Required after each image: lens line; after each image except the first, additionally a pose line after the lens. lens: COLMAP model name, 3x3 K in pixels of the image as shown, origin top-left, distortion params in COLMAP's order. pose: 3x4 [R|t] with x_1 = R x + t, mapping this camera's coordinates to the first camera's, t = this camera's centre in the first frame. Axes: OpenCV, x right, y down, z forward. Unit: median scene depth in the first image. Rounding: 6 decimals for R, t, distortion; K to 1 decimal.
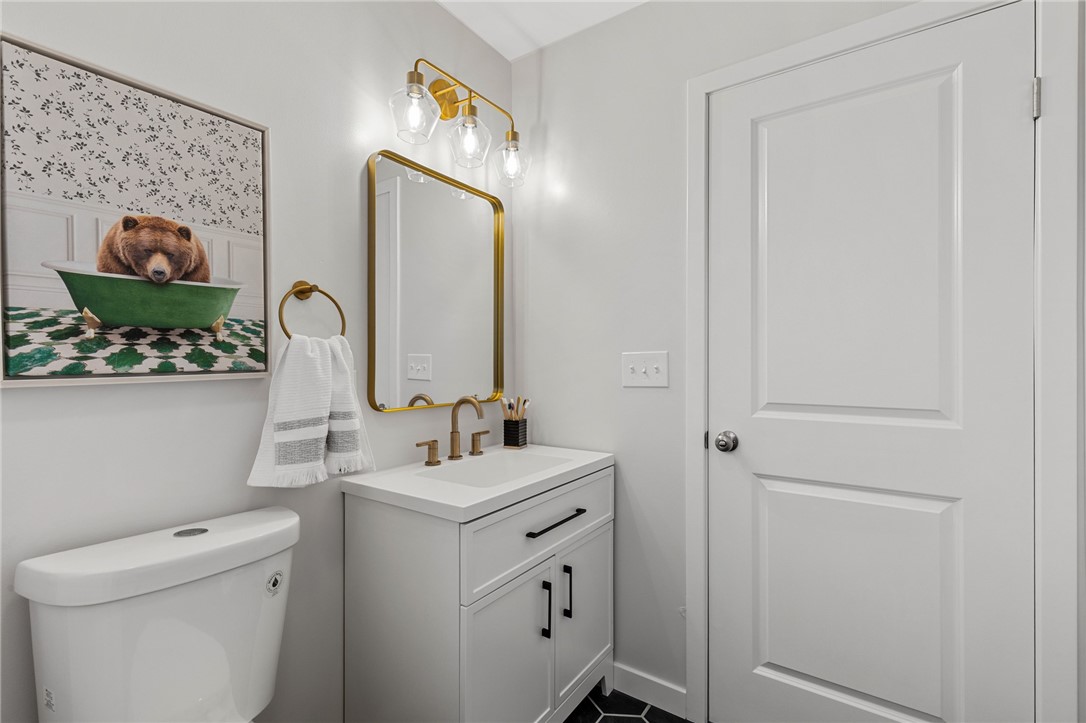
lens RADIAL K [[510.4, 0, 509.0], [0, 510.4, 363.8], [0, 0, 1]] dist [0.105294, -0.046509]
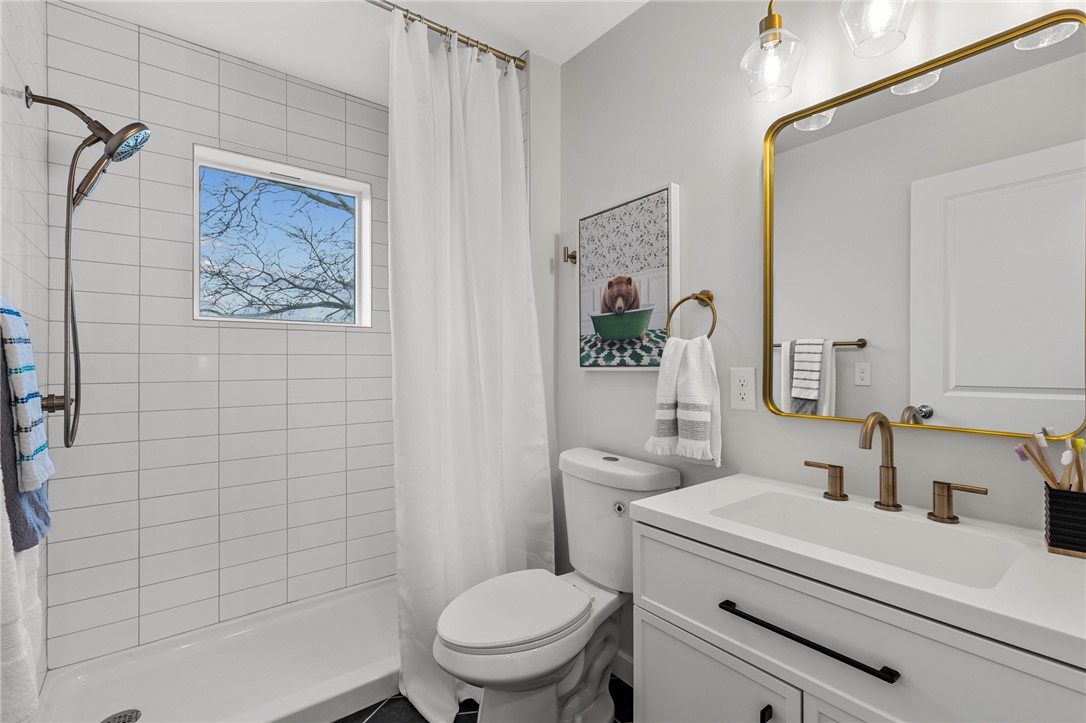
lens RADIAL K [[481.5, 0, 550.2], [0, 481.5, 364.3], [0, 0, 1]] dist [0.001215, -0.000002]
pose [[-0.246246, 0.015263, -0.969087, 0.903516], [-0.000195, 0.999875, 0.015797, -0.011715], [0.969207, 0.004079, -0.246212, 1.132852]]
